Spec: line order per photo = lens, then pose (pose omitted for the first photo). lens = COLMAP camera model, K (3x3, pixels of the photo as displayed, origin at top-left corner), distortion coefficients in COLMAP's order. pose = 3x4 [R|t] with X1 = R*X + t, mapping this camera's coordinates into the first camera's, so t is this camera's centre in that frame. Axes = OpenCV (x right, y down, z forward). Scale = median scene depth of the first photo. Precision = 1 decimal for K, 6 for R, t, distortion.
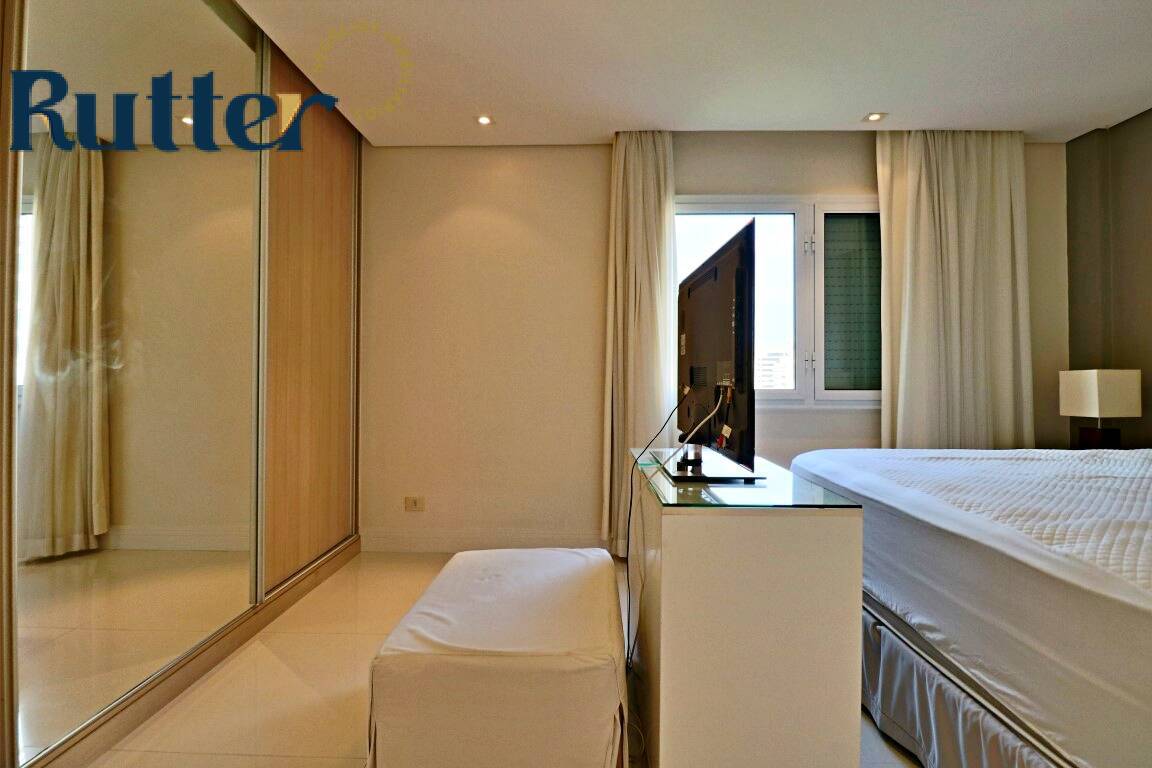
lens RADIAL K [[592.8, 0, 581.9], [0, 592.8, 370.7], [0, 0, 1]] dist [0.000211, -0.013941]
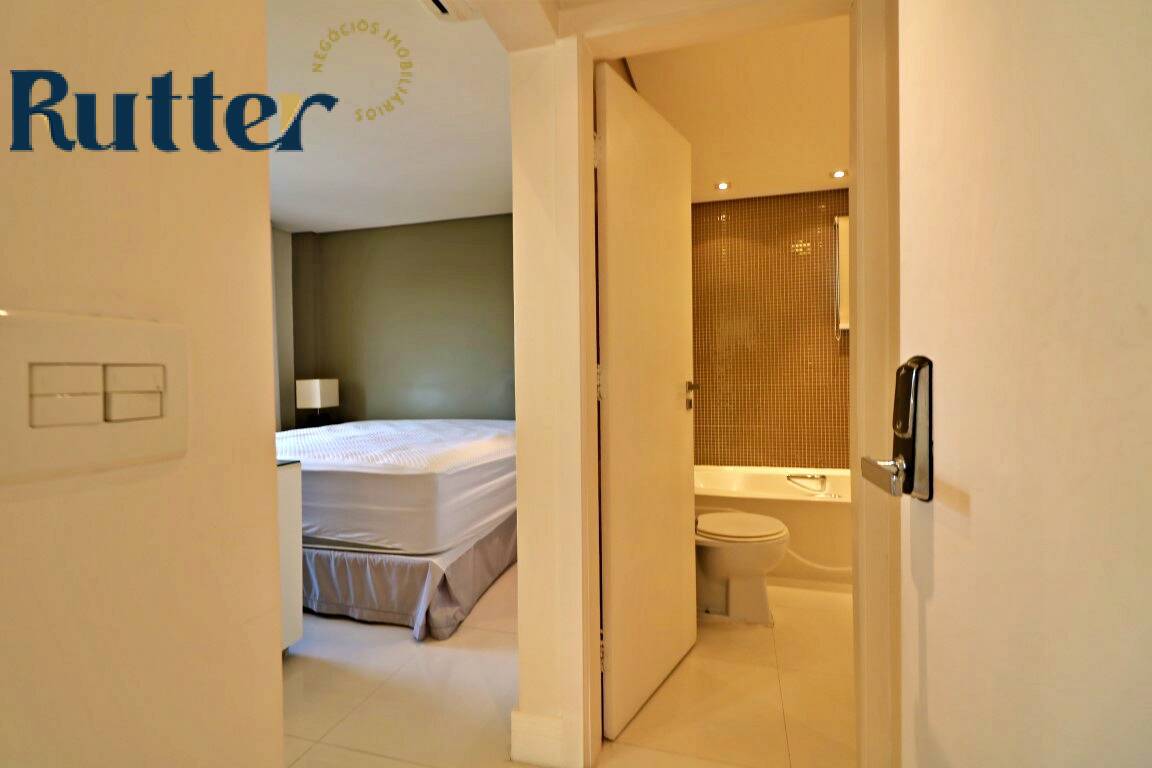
lens RADIAL K [[592.8, 0, 581.9], [0, 592.8, 370.7], [0, 0, 1]] dist [0.000211, -0.013941]
pose [[0.260389, -0.000628, 0.965504, -0.649548], [0.005493, 0.999985, -0.000831, -0.025589], [-0.965488, 0.005520, 0.260389, -0.195710]]
